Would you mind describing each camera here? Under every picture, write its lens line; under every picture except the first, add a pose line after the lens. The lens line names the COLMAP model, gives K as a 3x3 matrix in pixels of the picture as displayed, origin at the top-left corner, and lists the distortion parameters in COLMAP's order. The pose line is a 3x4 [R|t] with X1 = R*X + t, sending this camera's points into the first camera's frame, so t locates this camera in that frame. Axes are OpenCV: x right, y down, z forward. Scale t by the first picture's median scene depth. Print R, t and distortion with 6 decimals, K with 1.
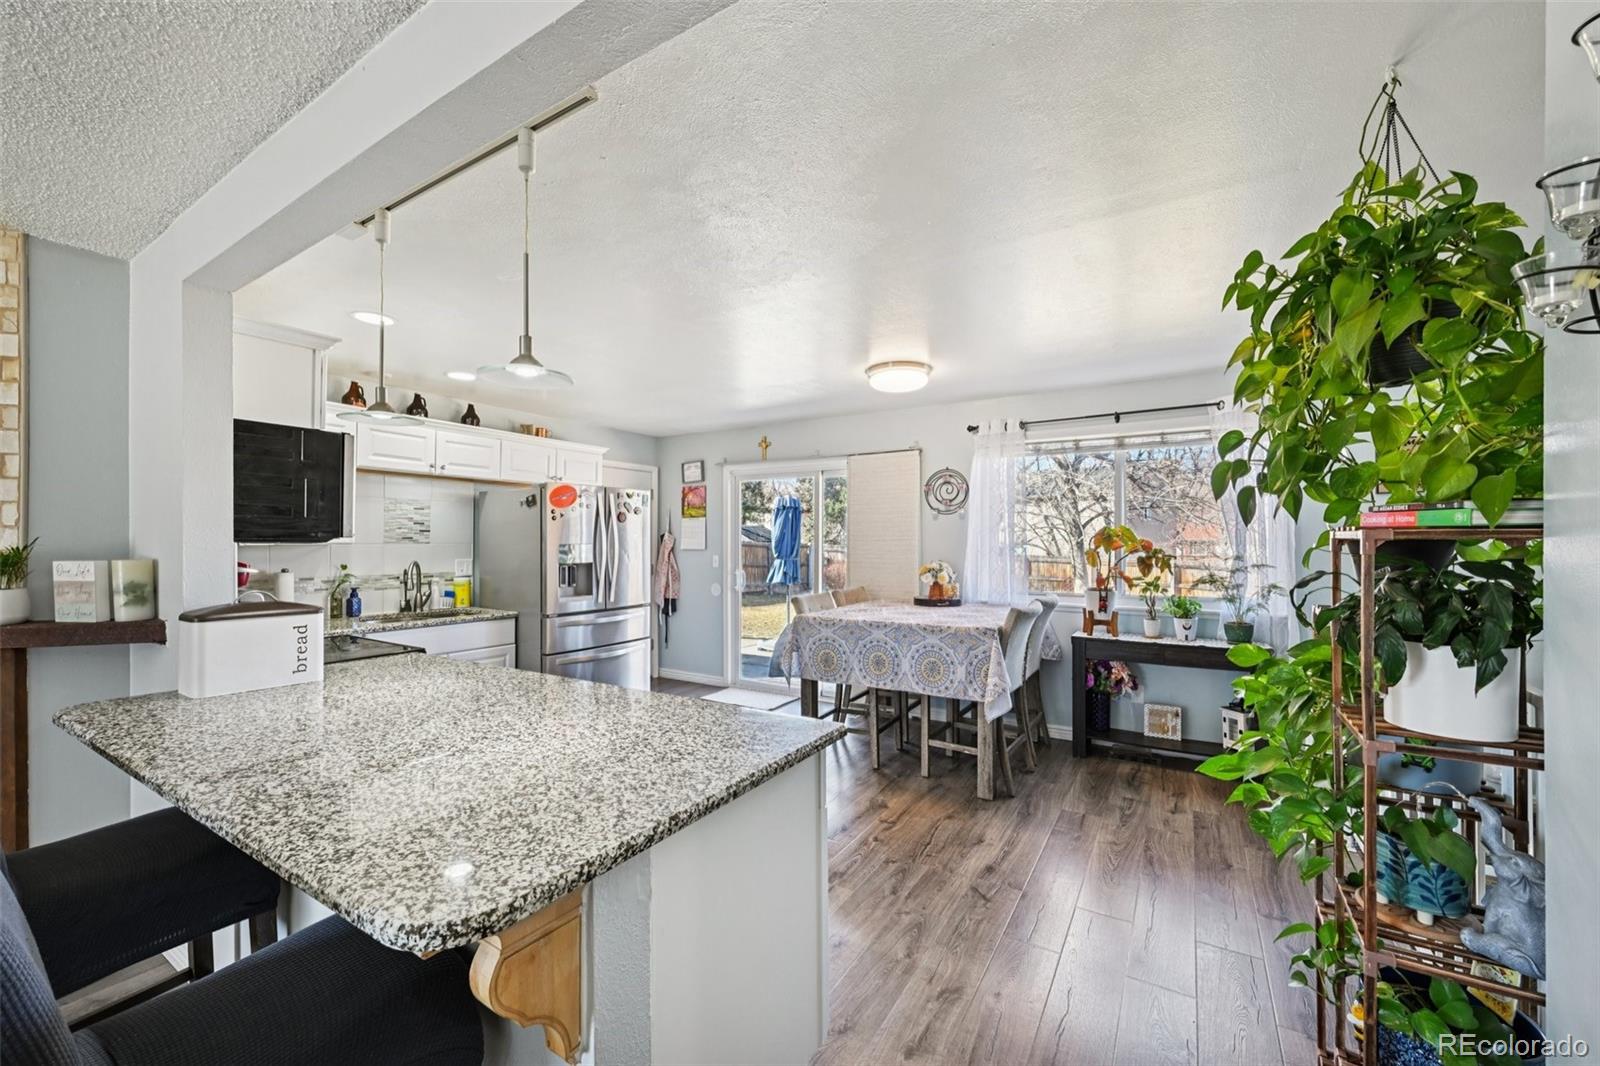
lens RADIAL K [[626.4, 0, 804.3], [0, 626.4, 538.9], [0, 0, 1]] dist [-0.001791, 0.000156]
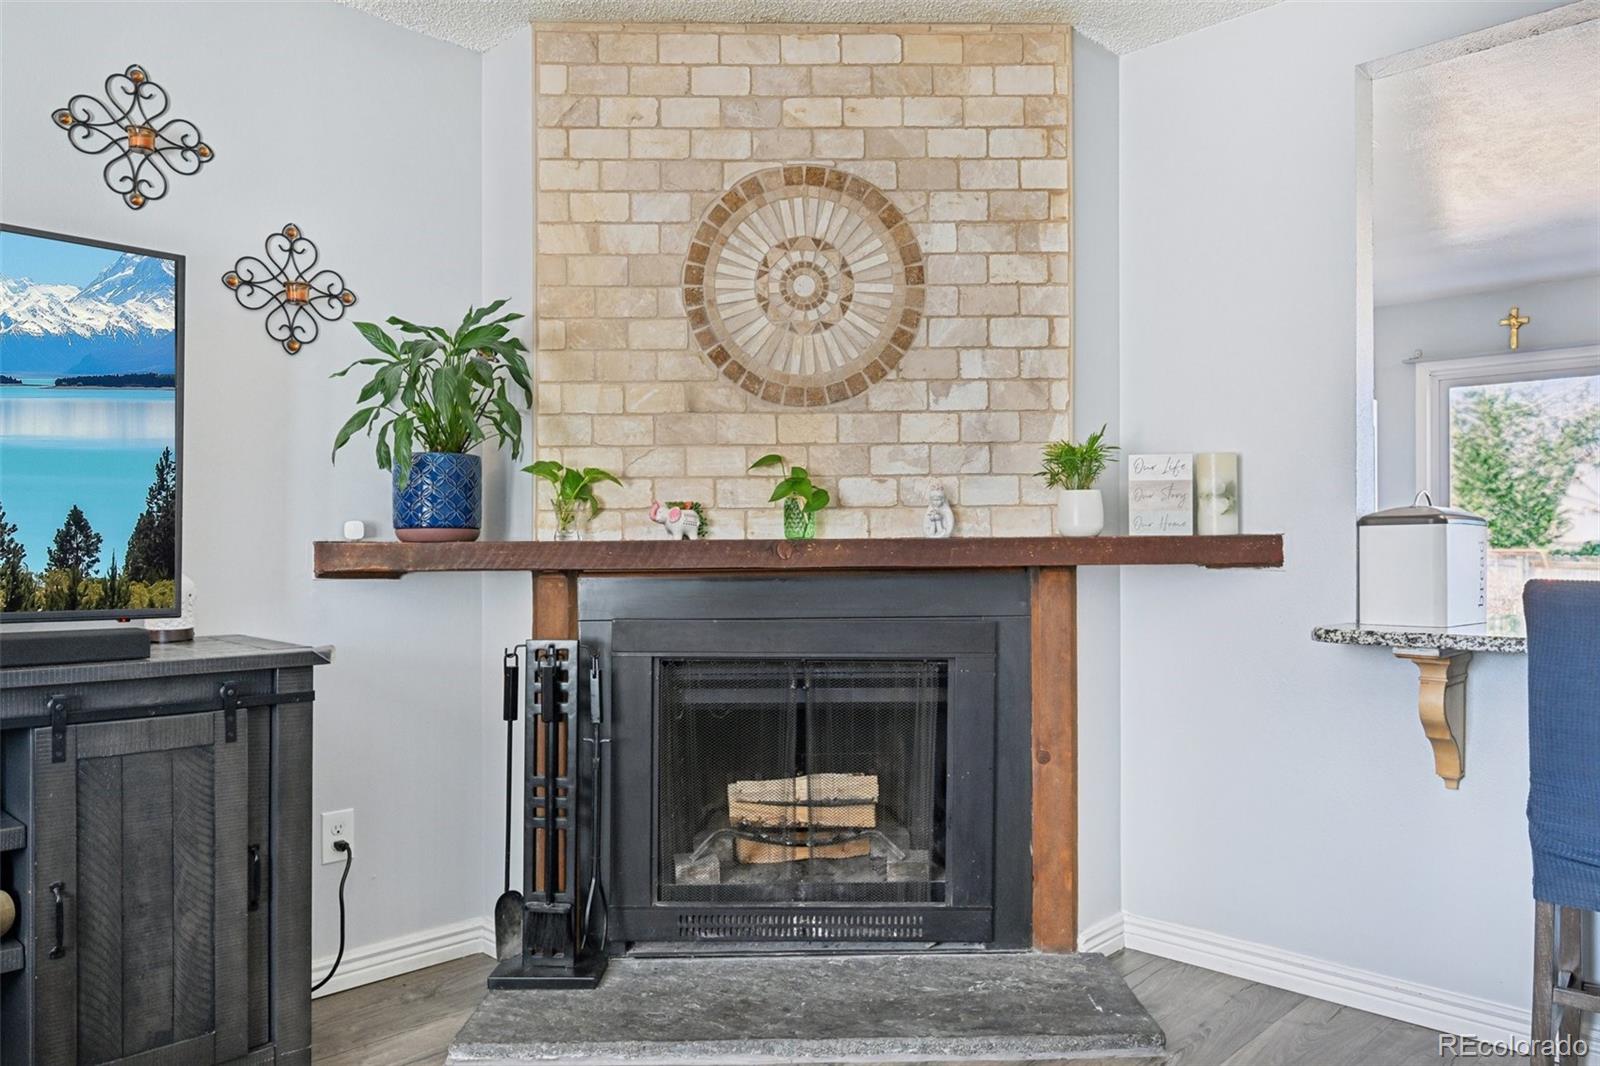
lens RADIAL K [[1084.5, 0, 798.7], [0, 1084.5, 539.8], [0, 0, 1]] dist [-0.003851, -0.001248]
pose [[0.974736, -0.001474, -0.223355, -0.620453], [0.001383, 0.999999, -0.000564, 0.066155], [0.223356, 0.000241, 0.974737, -0.174640]]
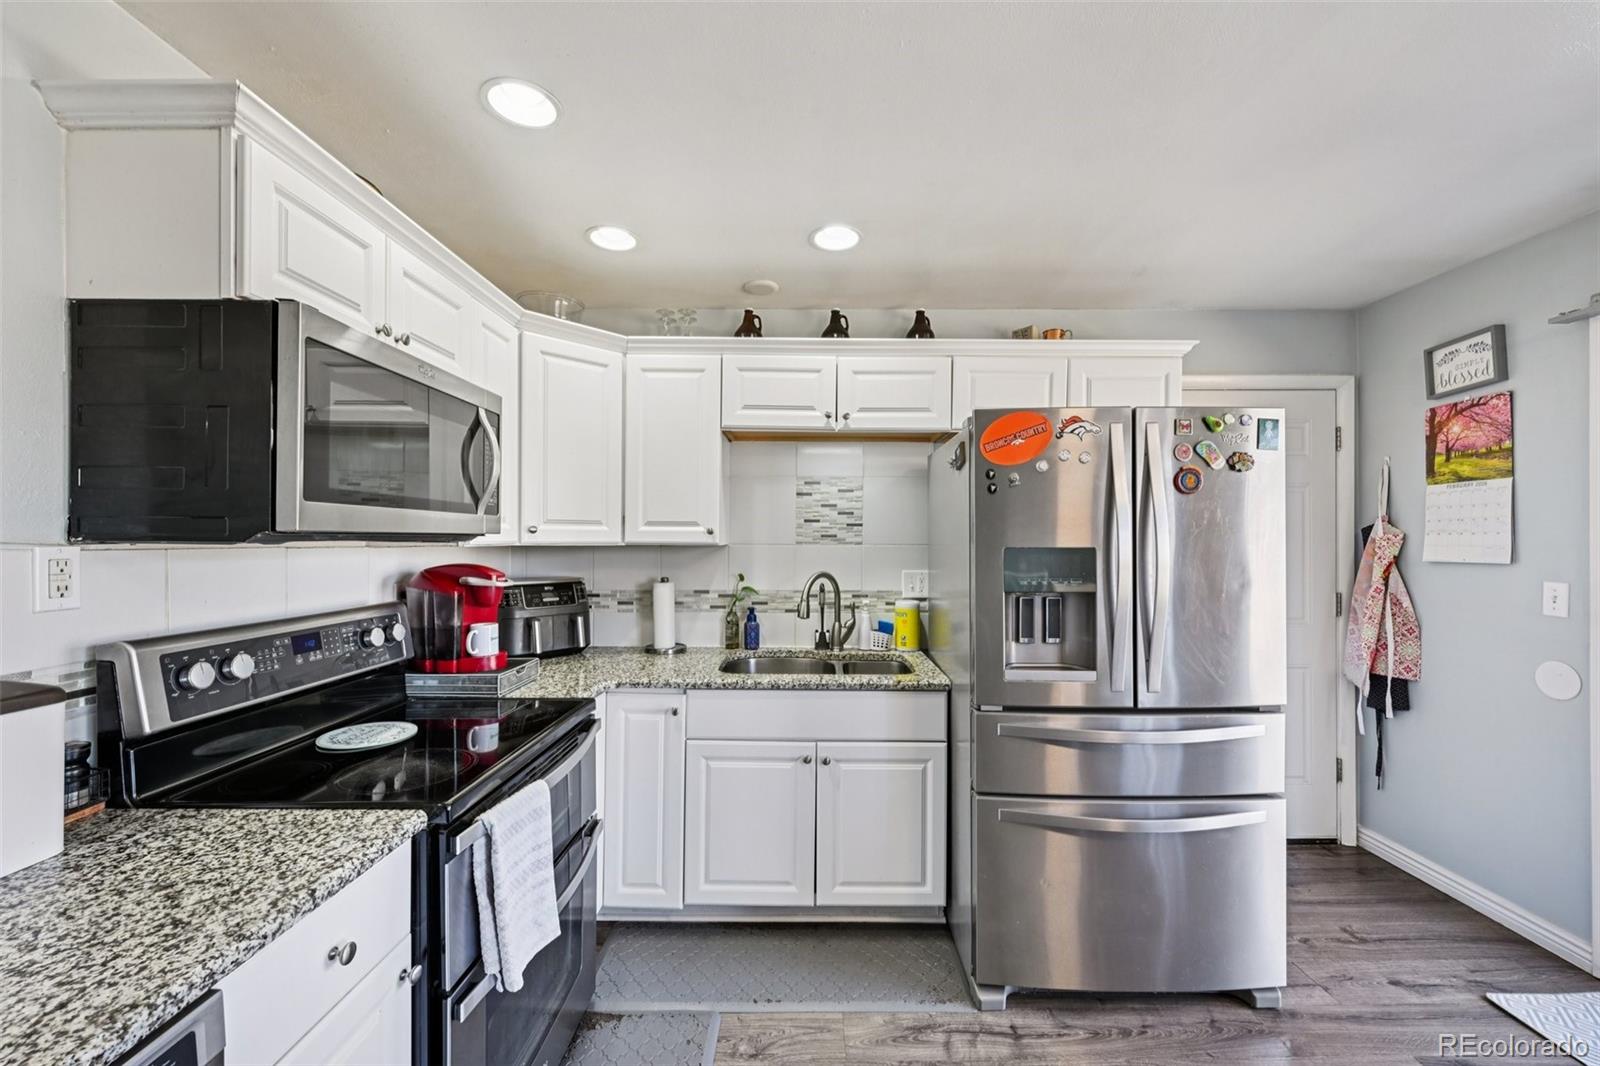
lens RADIAL K [[626.4, 0, 805.2], [0, 626.4, 539.6], [0, 0, 1]] dist [-0.001791, 0.000156]
pose [[0.526631, 0.000088, -0.850094, -0.088103], [0.002072, 0.999997, 0.001386, 0.001619], [0.850092, -0.002491, 0.526629, 0.621579]]
